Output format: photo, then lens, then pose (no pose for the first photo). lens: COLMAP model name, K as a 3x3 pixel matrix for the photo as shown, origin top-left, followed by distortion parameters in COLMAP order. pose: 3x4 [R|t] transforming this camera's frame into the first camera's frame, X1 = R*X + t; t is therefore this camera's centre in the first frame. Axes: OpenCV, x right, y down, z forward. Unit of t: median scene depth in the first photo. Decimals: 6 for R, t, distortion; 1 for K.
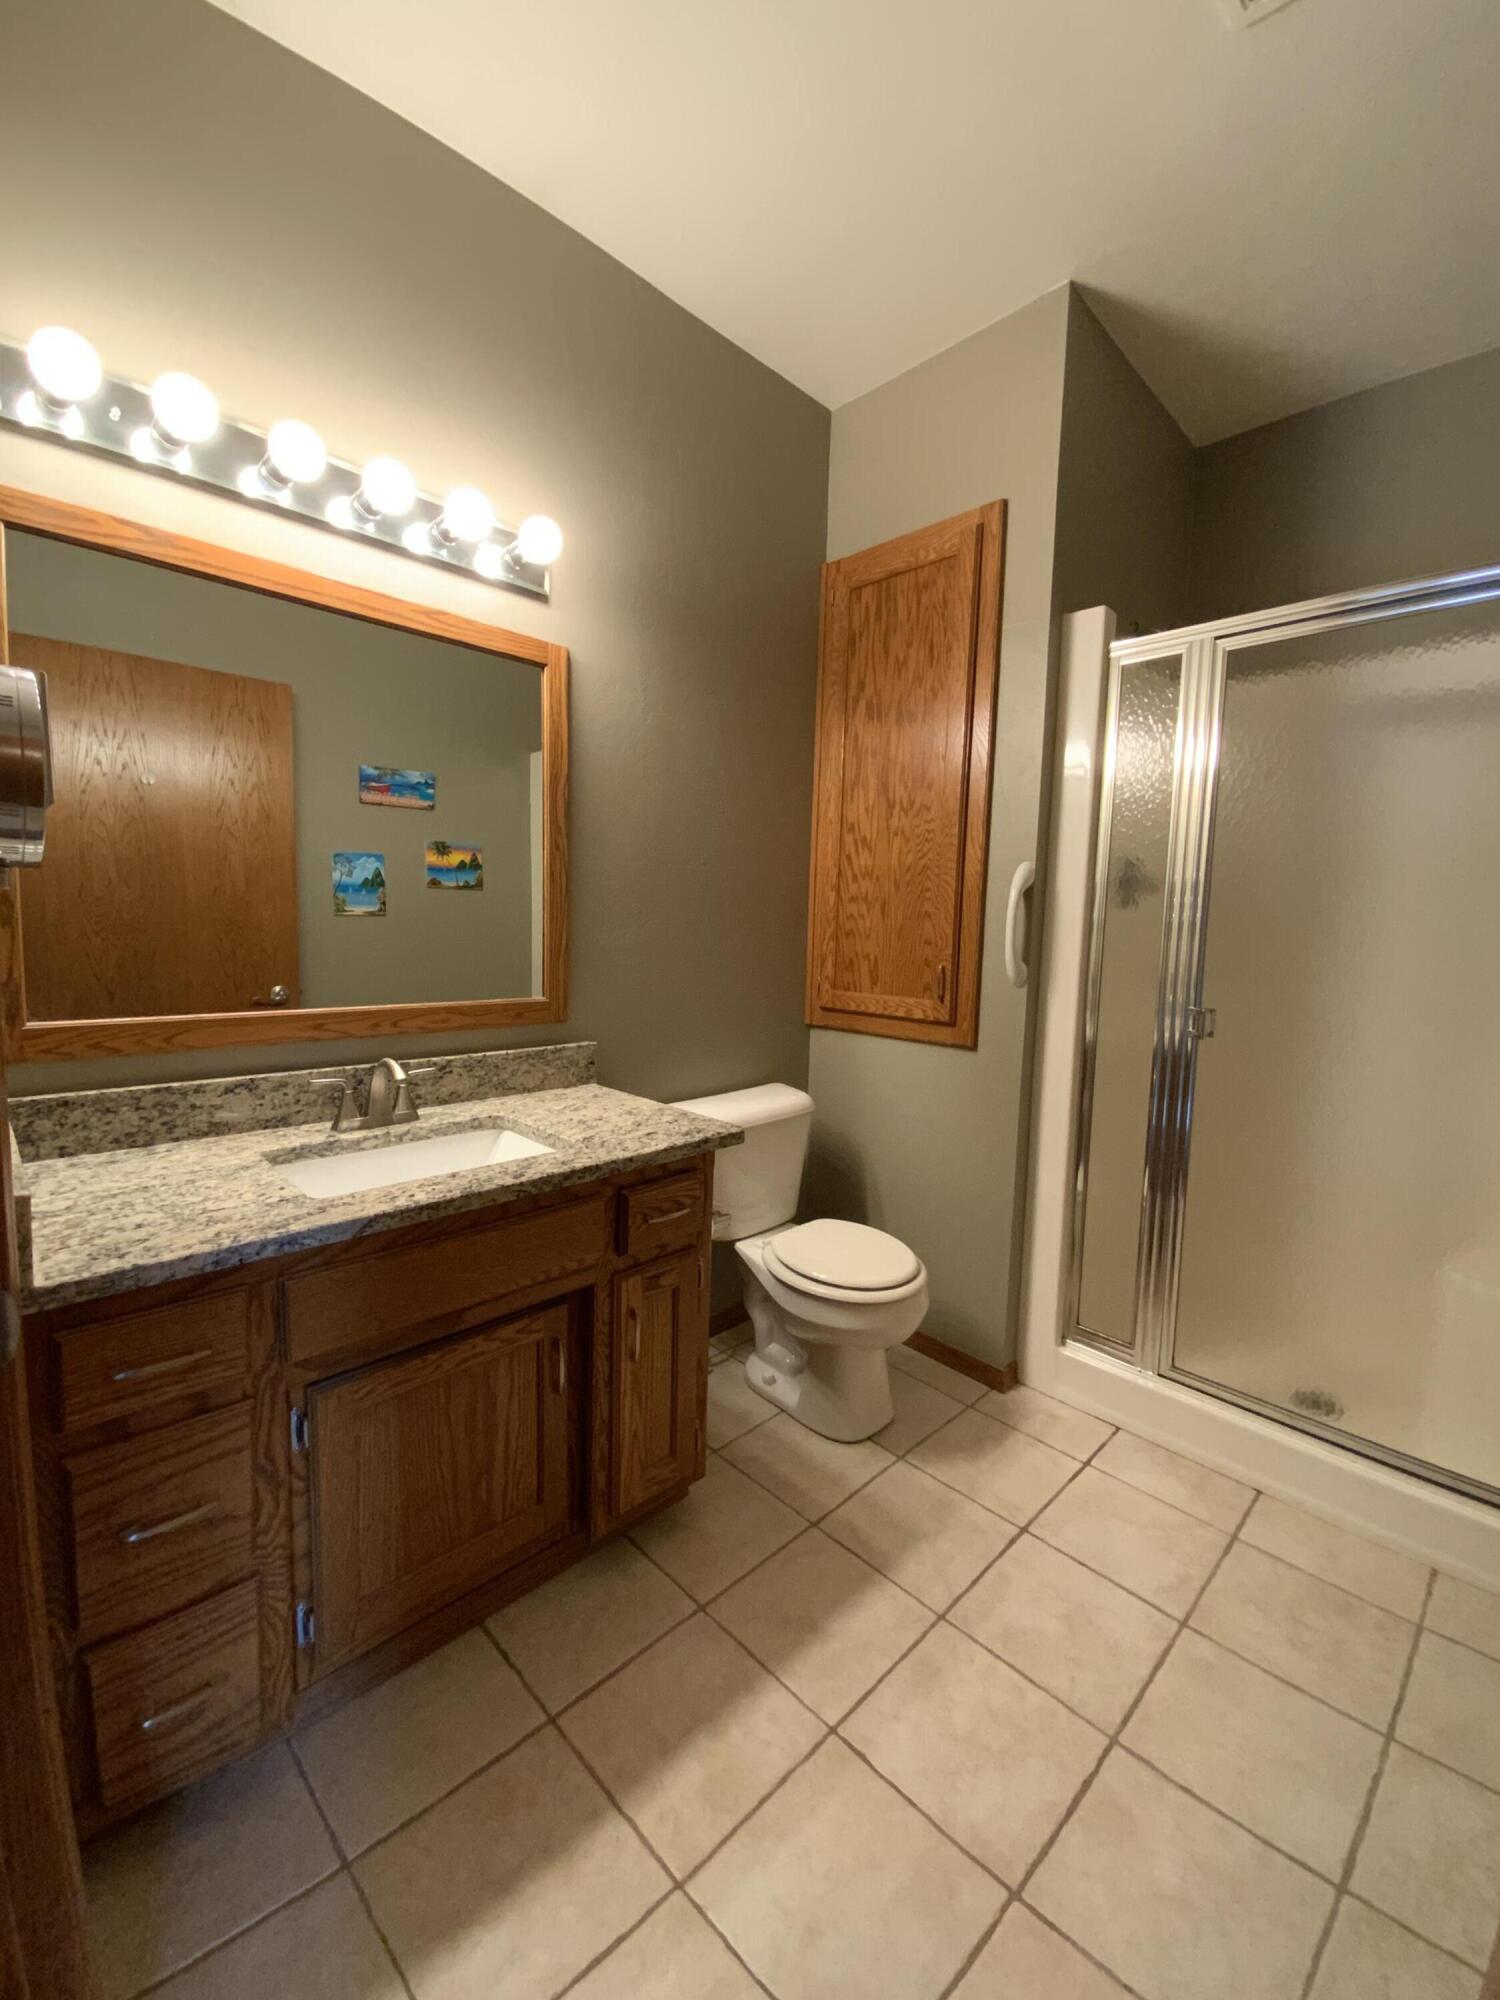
lens RADIAL K [[811.2, 0, 750.0], [0, 811.2, 1000.0], [0, 0, 1]] dist [0.020177, -0.018836]
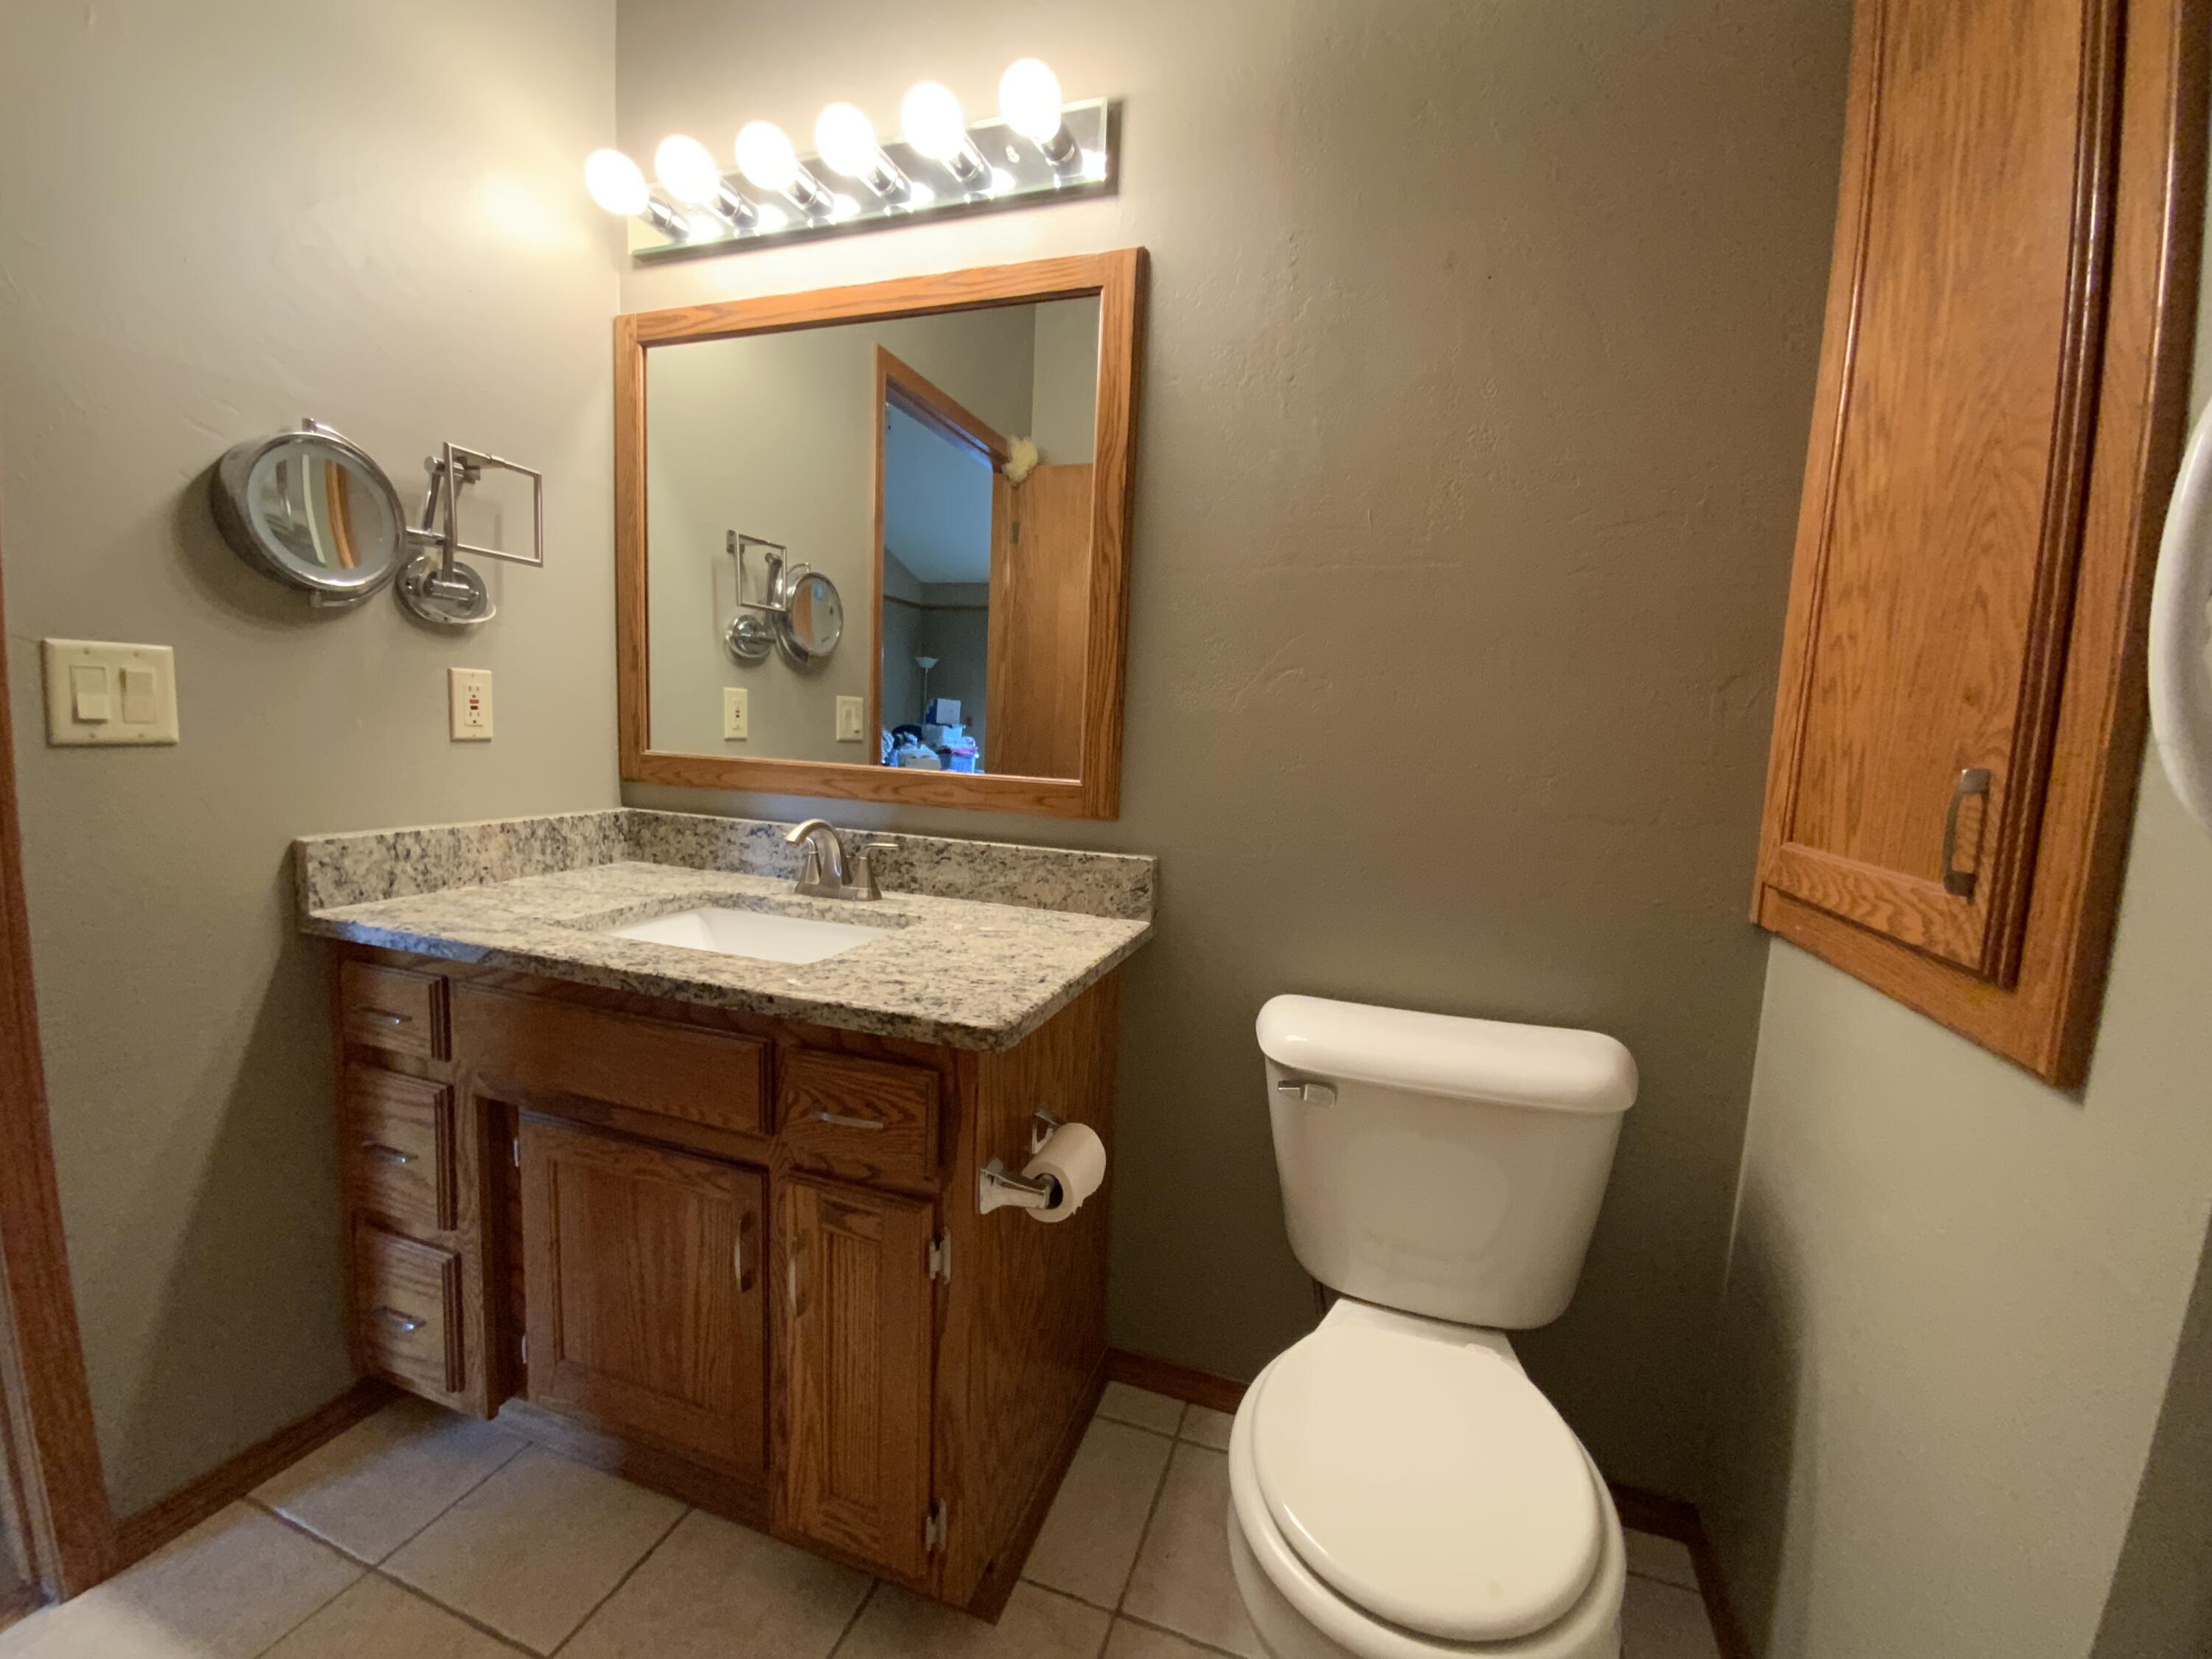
lens RADIAL K [[892.7, 0, 1102.1], [0, 892.7, 826.1], [0, 0, 1]] dist [0.010749, -0.011602]
pose [[0.444757, 0.094797, -0.890620, 0.482794], [-0.114974, 0.992199, 0.048193, -0.002504], [0.888241, 0.080963, 0.452187, 0.739067]]
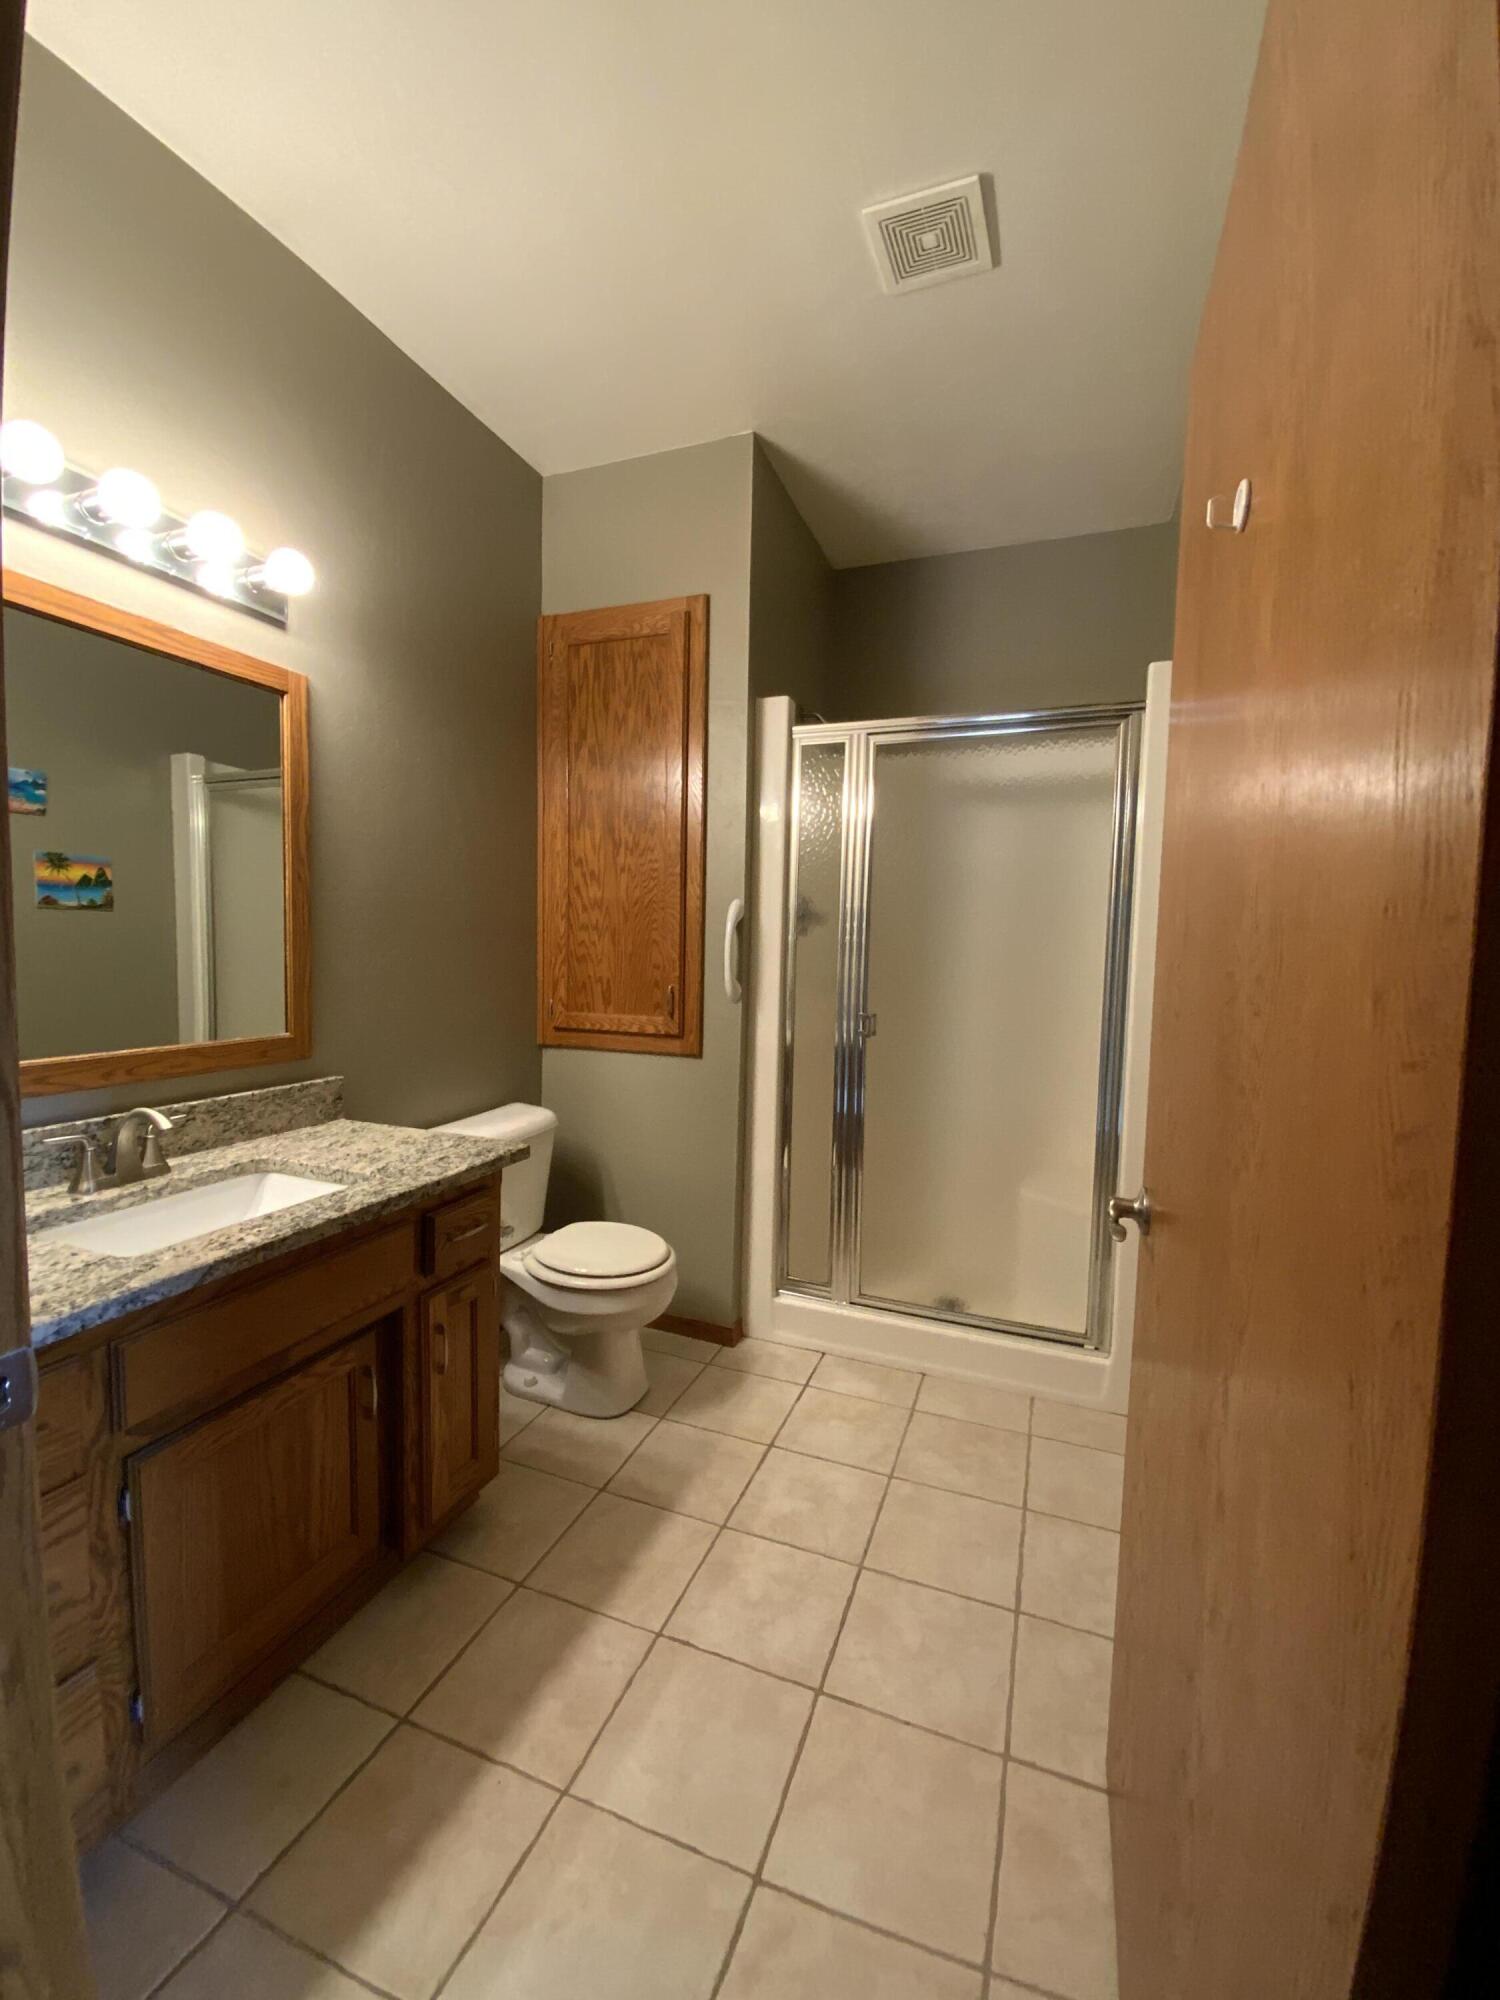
lens RADIAL K [[807.1, 0, 757.2], [0, 807.1, 1001.9], [0, 0, 1]] dist [0.010749, -0.011602]
pose [[0.907899, -0.037994, 0.417463, -0.165420], [0.043890, 0.999026, -0.004529, -0.012536], [-0.416885, 0.022435, 0.908682, -0.114815]]
